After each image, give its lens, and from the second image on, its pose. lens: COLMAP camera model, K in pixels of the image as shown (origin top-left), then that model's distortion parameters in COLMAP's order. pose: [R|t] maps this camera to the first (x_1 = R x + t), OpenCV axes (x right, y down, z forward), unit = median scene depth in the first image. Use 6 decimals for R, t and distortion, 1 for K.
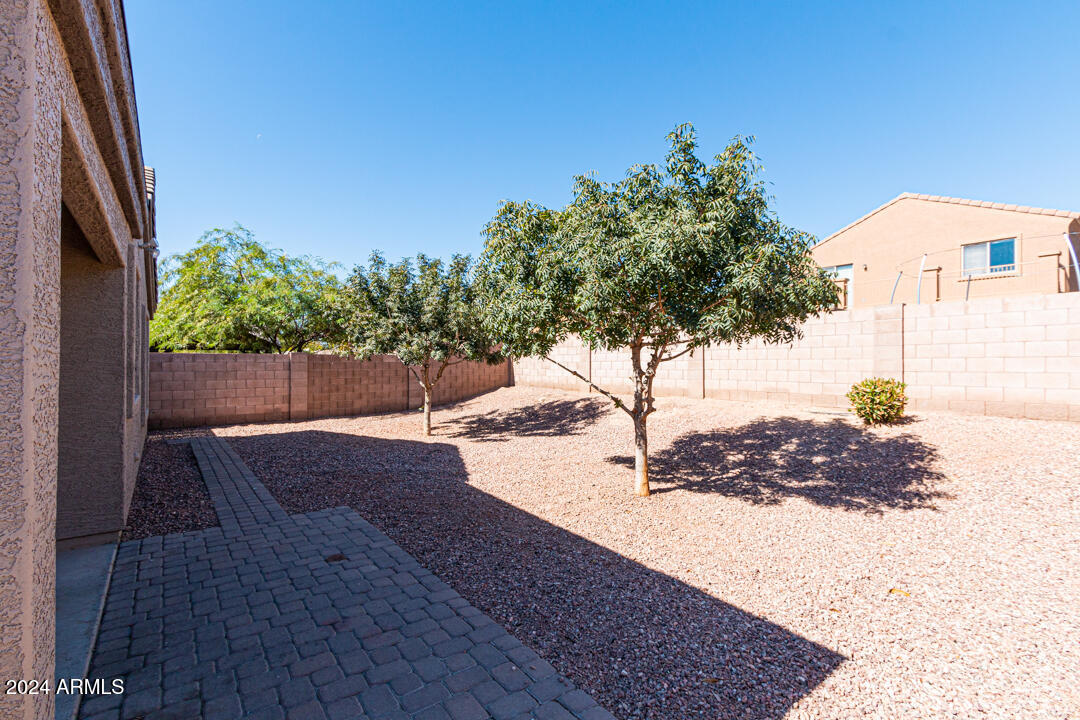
lens RADIAL K [[492.8, 0, 539.5], [0, 492.8, 359.9], [0, 0, 1]] dist [0.003021, -0.000050]
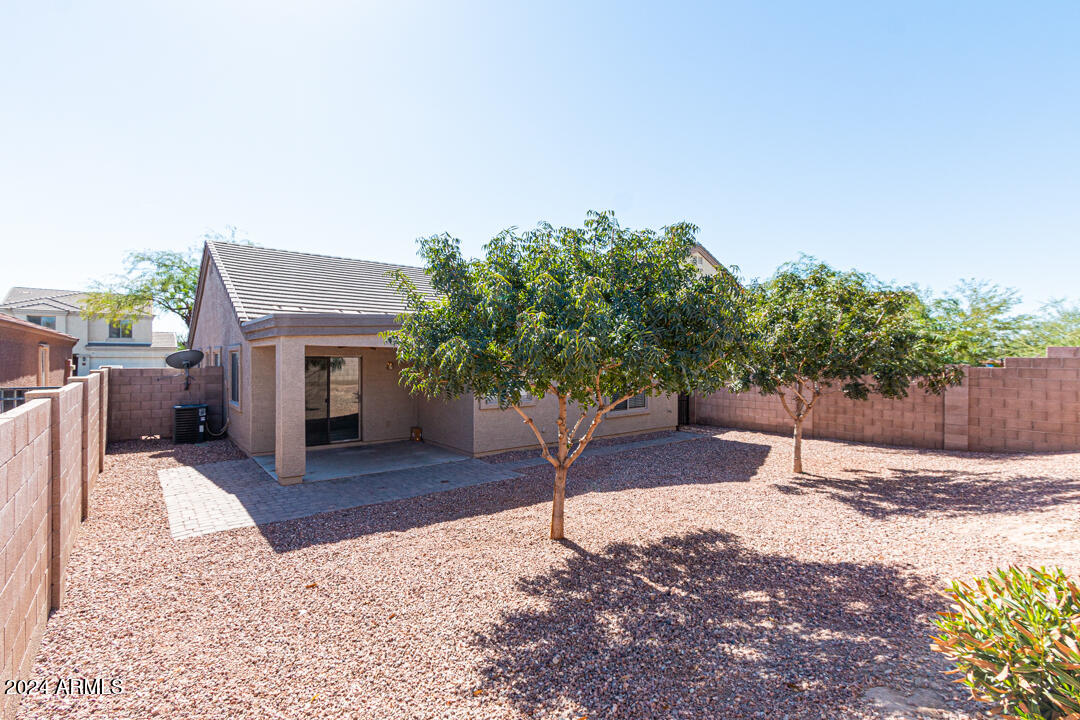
lens RADIAL K [[492.8, 0, 539.6], [0, 492.8, 358.7], [0, 0, 1]] dist [0.003021, -0.000050]
pose [[0.030617, 0.002058, -0.999529, 0.526697], [0.002787, 0.999994, 0.002144, -0.046217], [0.999527, -0.002851, 0.030611, 0.389321]]
